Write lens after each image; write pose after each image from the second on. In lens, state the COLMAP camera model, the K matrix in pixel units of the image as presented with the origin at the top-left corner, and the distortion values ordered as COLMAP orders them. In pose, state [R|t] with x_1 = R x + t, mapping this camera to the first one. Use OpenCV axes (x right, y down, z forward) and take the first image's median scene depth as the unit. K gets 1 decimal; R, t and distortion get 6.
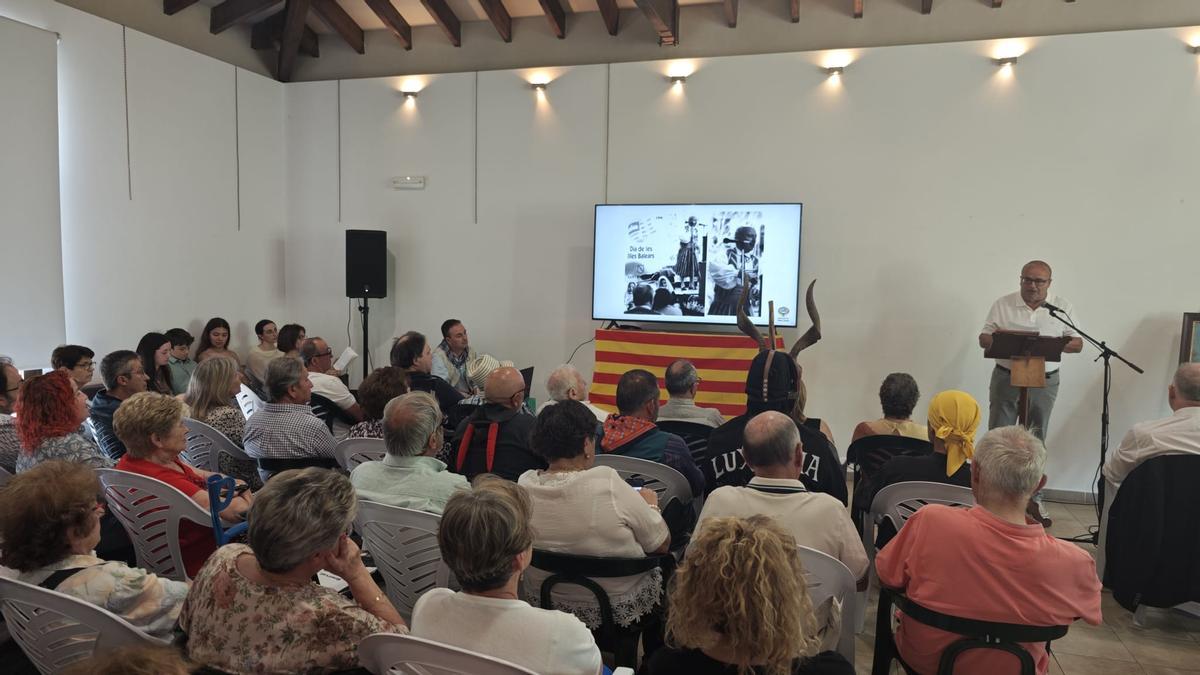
lens RADIAL K [[812.0, 0, 600.0], [0, 812.0, 337.5], [0, 0, 1]] dist [0.007439, 0.002100]
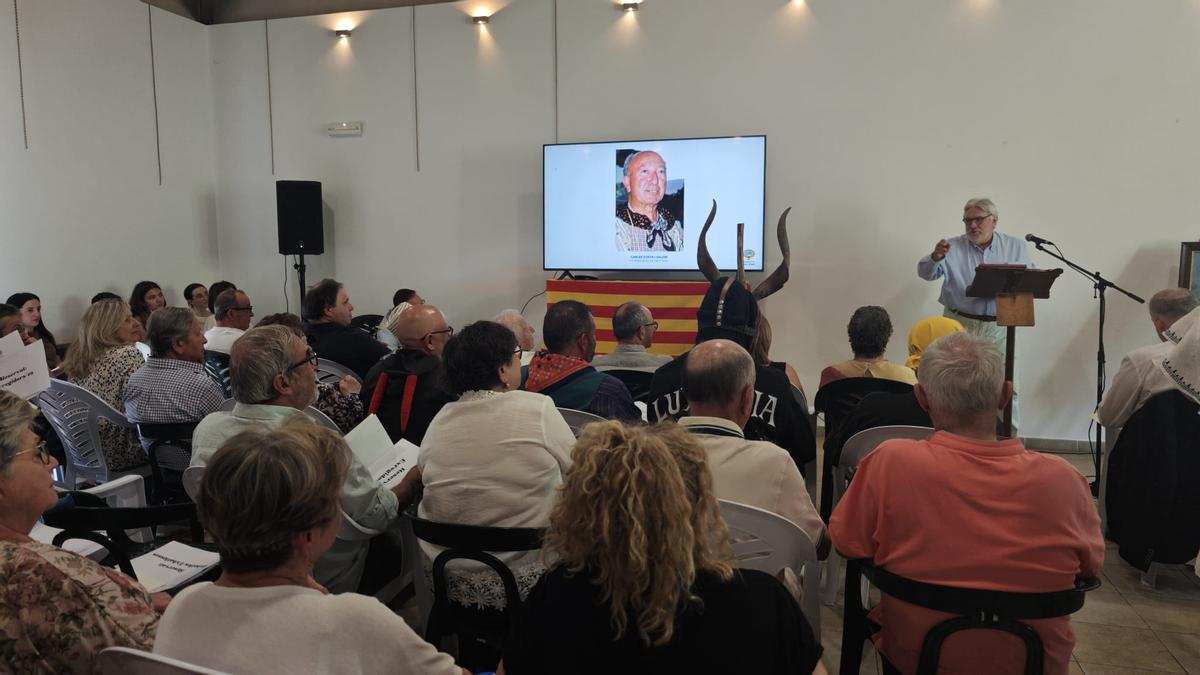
lens RADIAL K [[791.6, 0, 599.3], [0, 791.6, 322.2], [0, 0, 1]] dist [0.010850, 0.003097]
pose [[0.999584, -0.026686, 0.010936, 0.050285], [0.026526, 0.999542, 0.014533, 0.031091], [-0.011319, -0.014237, 0.999835, 0.114845]]
